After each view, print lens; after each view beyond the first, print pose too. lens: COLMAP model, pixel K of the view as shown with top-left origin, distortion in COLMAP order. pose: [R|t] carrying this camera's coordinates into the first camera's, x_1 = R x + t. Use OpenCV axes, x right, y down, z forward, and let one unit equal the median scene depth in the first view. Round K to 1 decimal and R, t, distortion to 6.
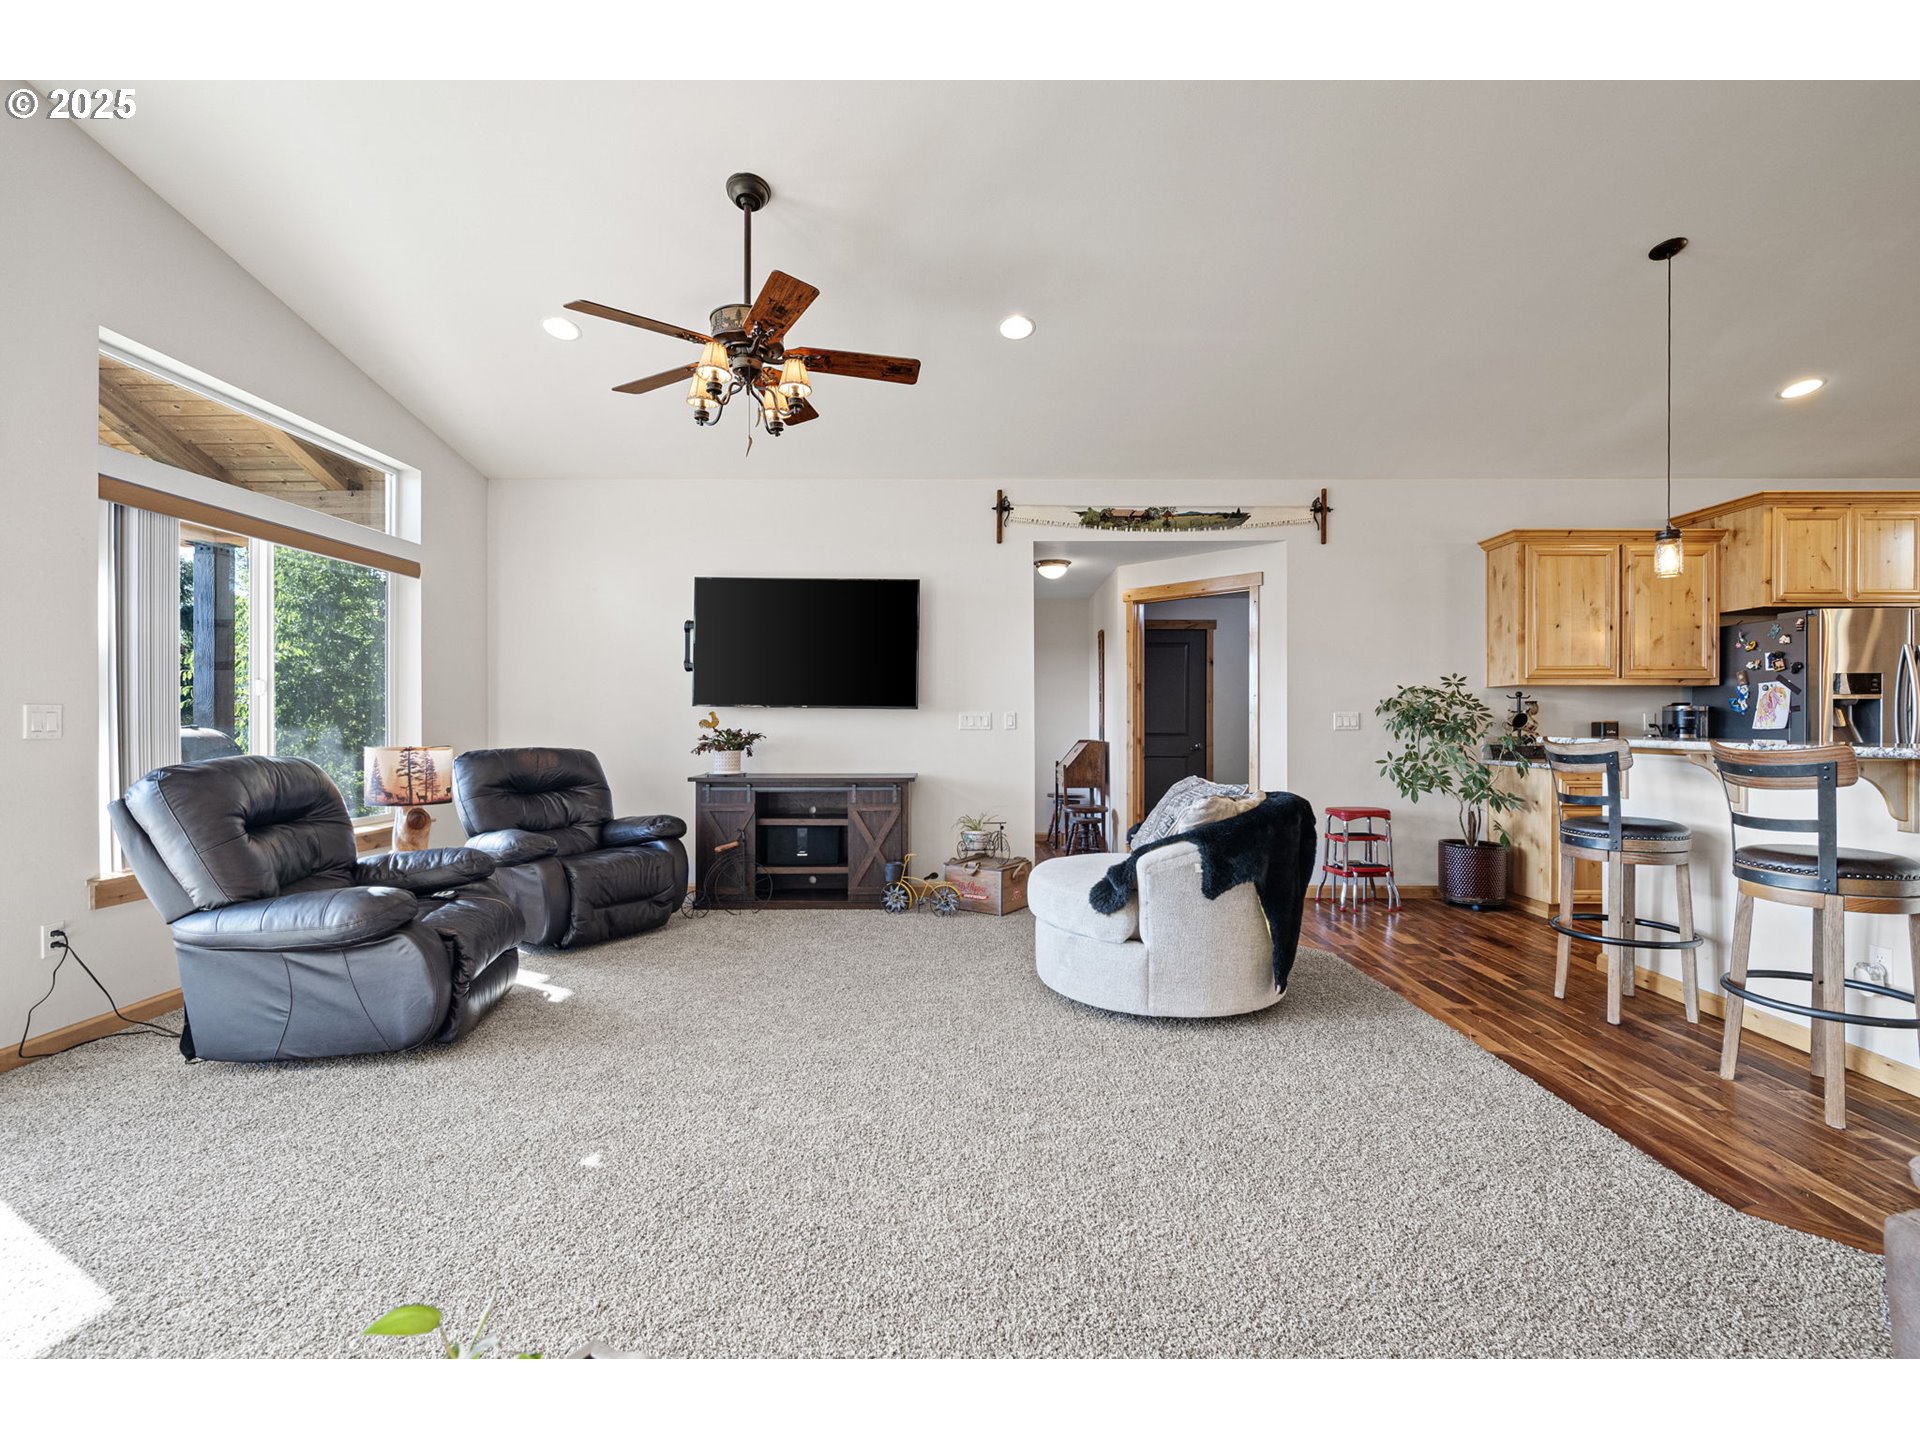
lens RADIAL K [[838.5, 0, 960.0], [0, 838.5, 720.0], [0, 0, 1]] dist [-0.000732, -0.000065]
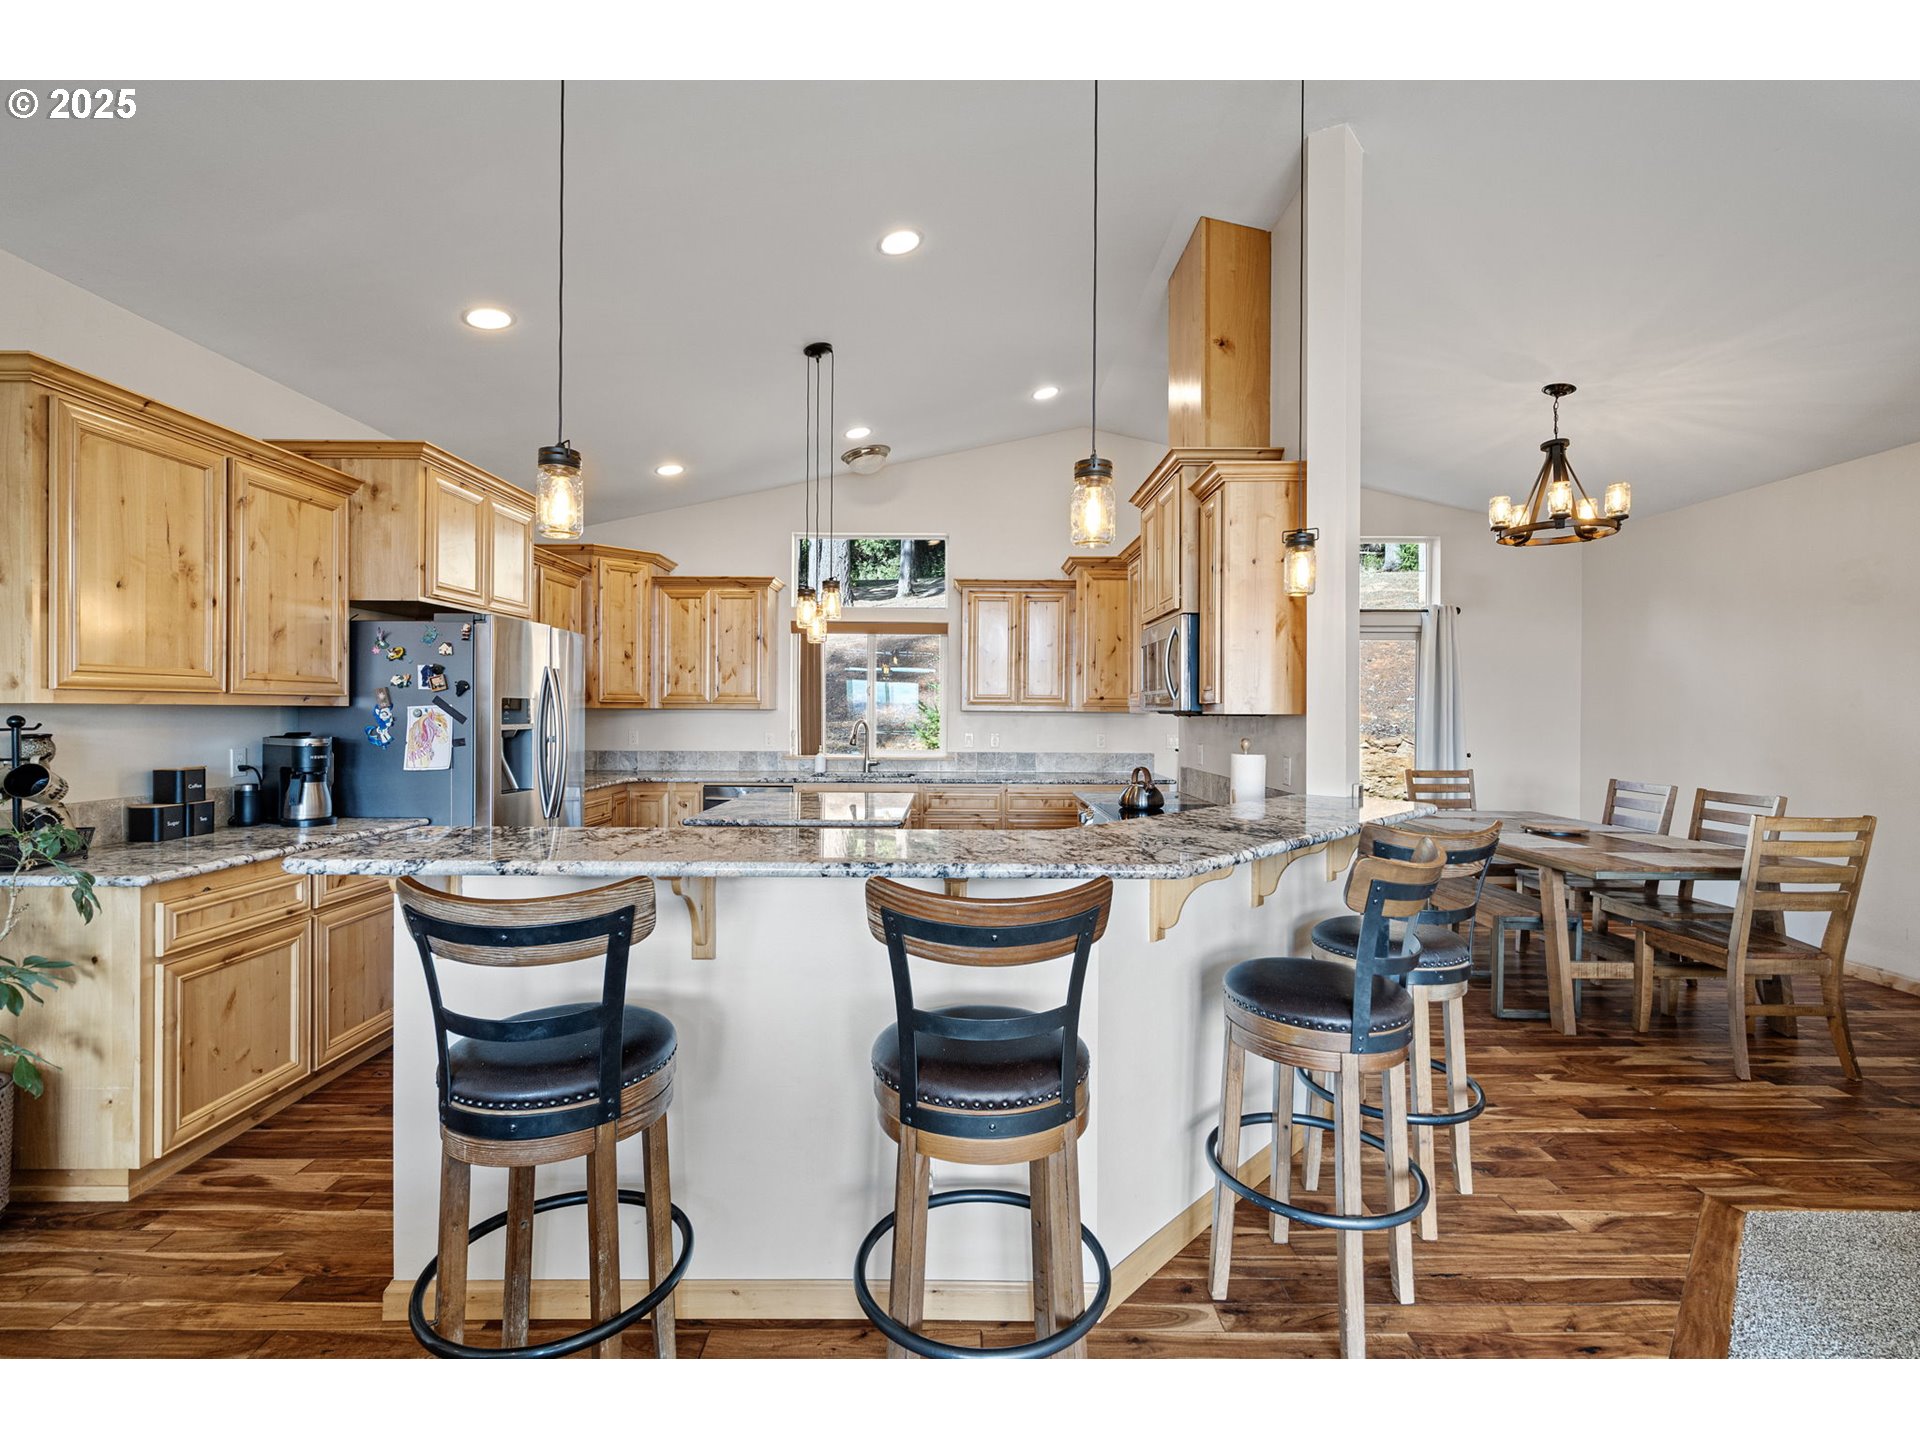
lens RADIAL K [[859.3, 0, 966.1], [0, 859.3, 711.8], [0, 0, 1]] dist [0.000248, 0.000277]
pose [[-0.020539, -0.002497, 0.999786, 0.199052], [-0.006252, 0.999978, 0.002369, -0.042598], [-0.999770, -0.006202, -0.020554, 0.520888]]
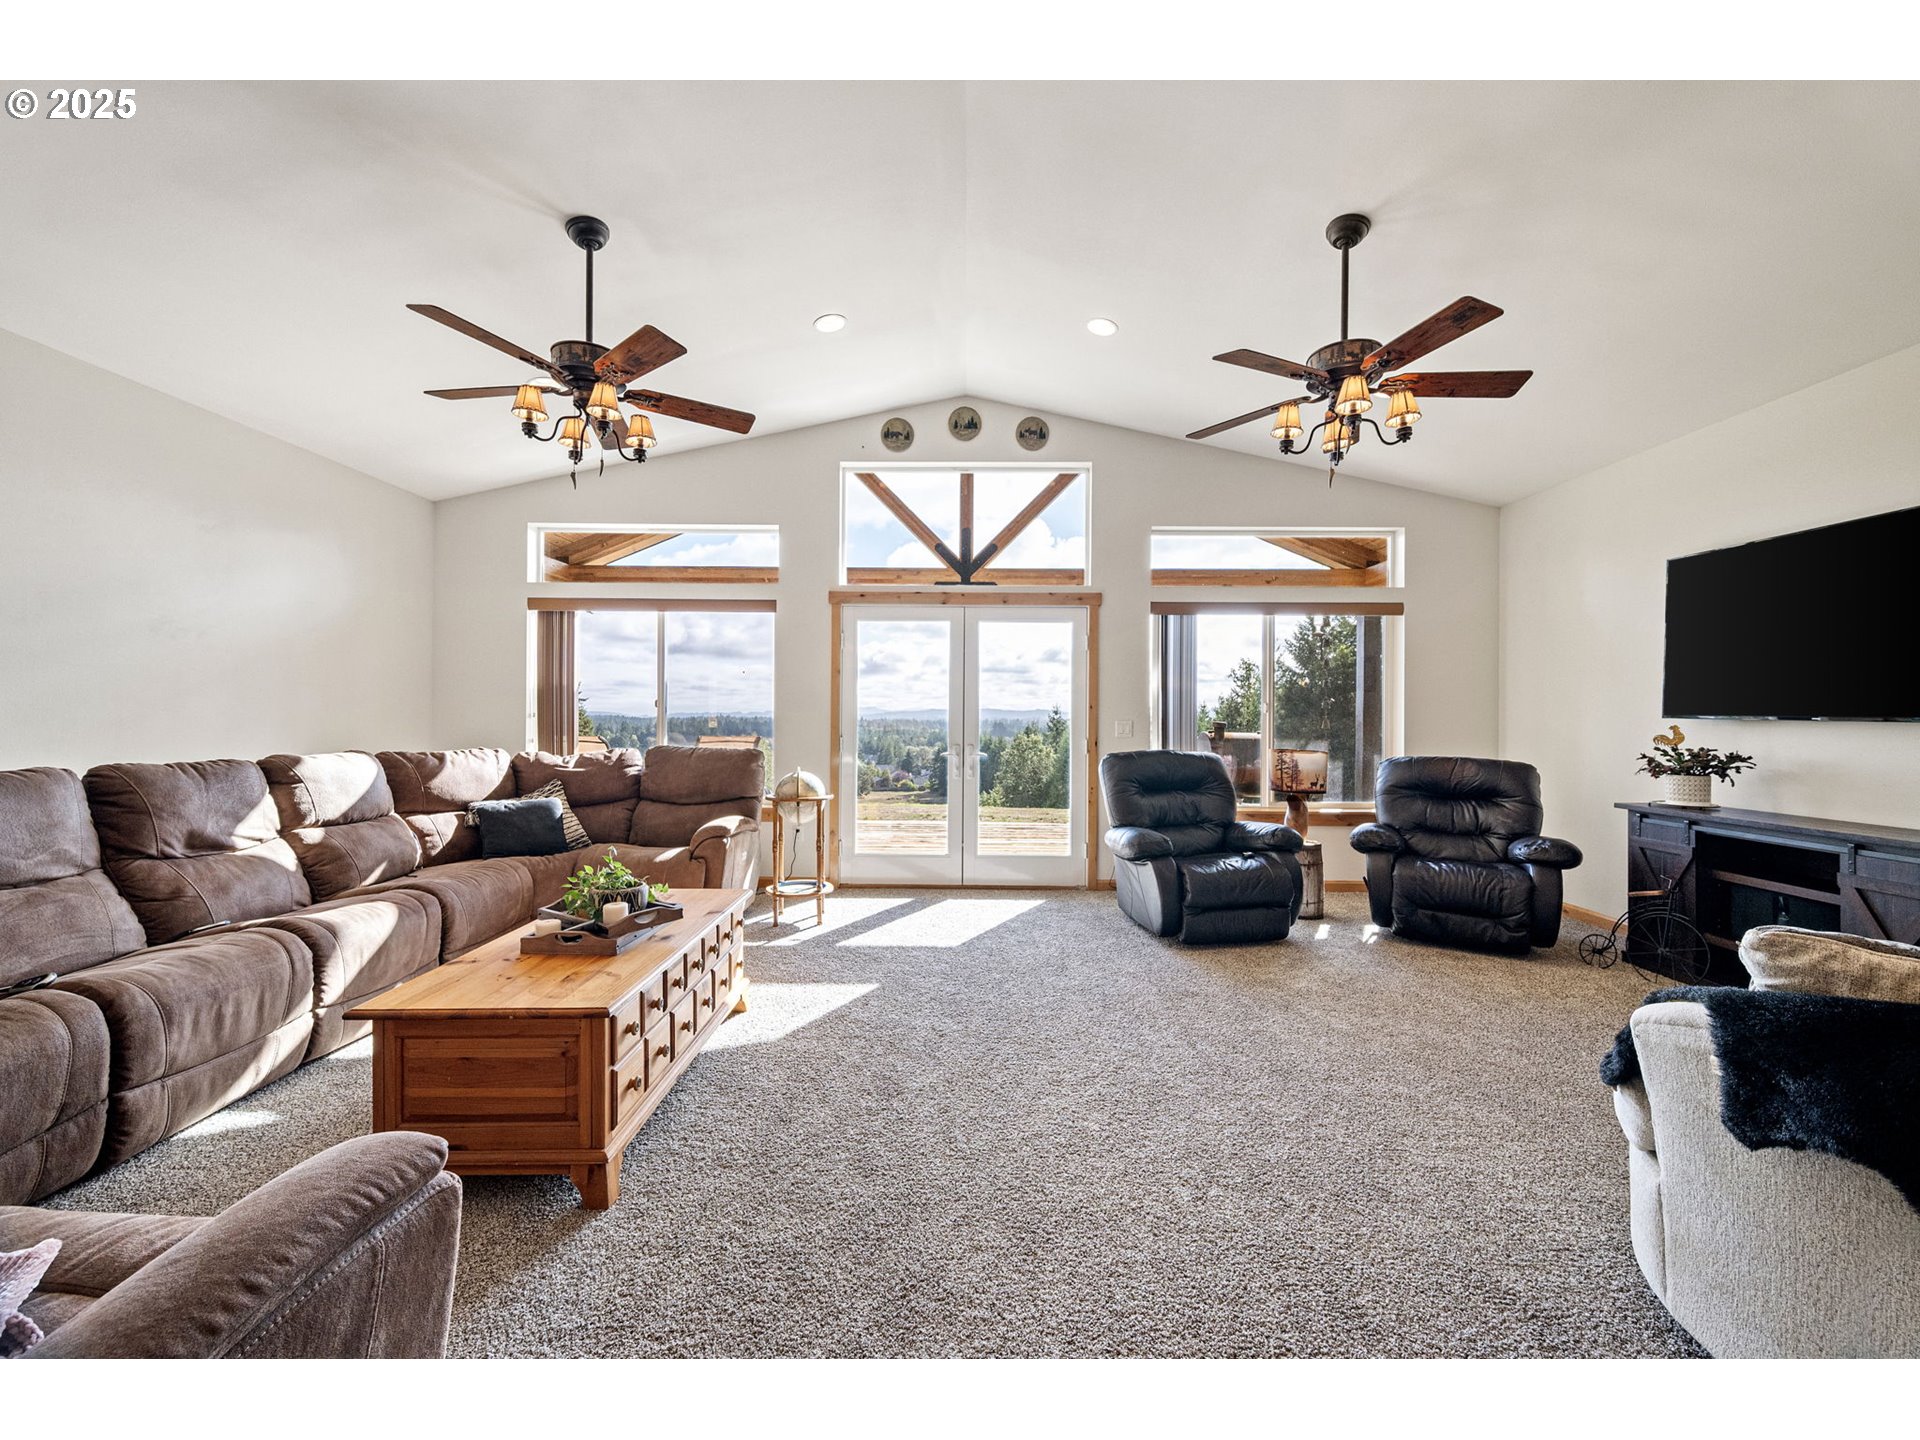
lens RADIAL K [[748.2, 0, 960.8], [0, 748.2, 713.9], [0, 0, 1]] dist [-0.000335, -0.000114]
pose [[0.005242, -0.003663, -0.999980, 0.431205], [-0.007511, 0.999965, -0.003702, -0.013921], [0.999958, 0.007530, 0.005214, 0.333811]]
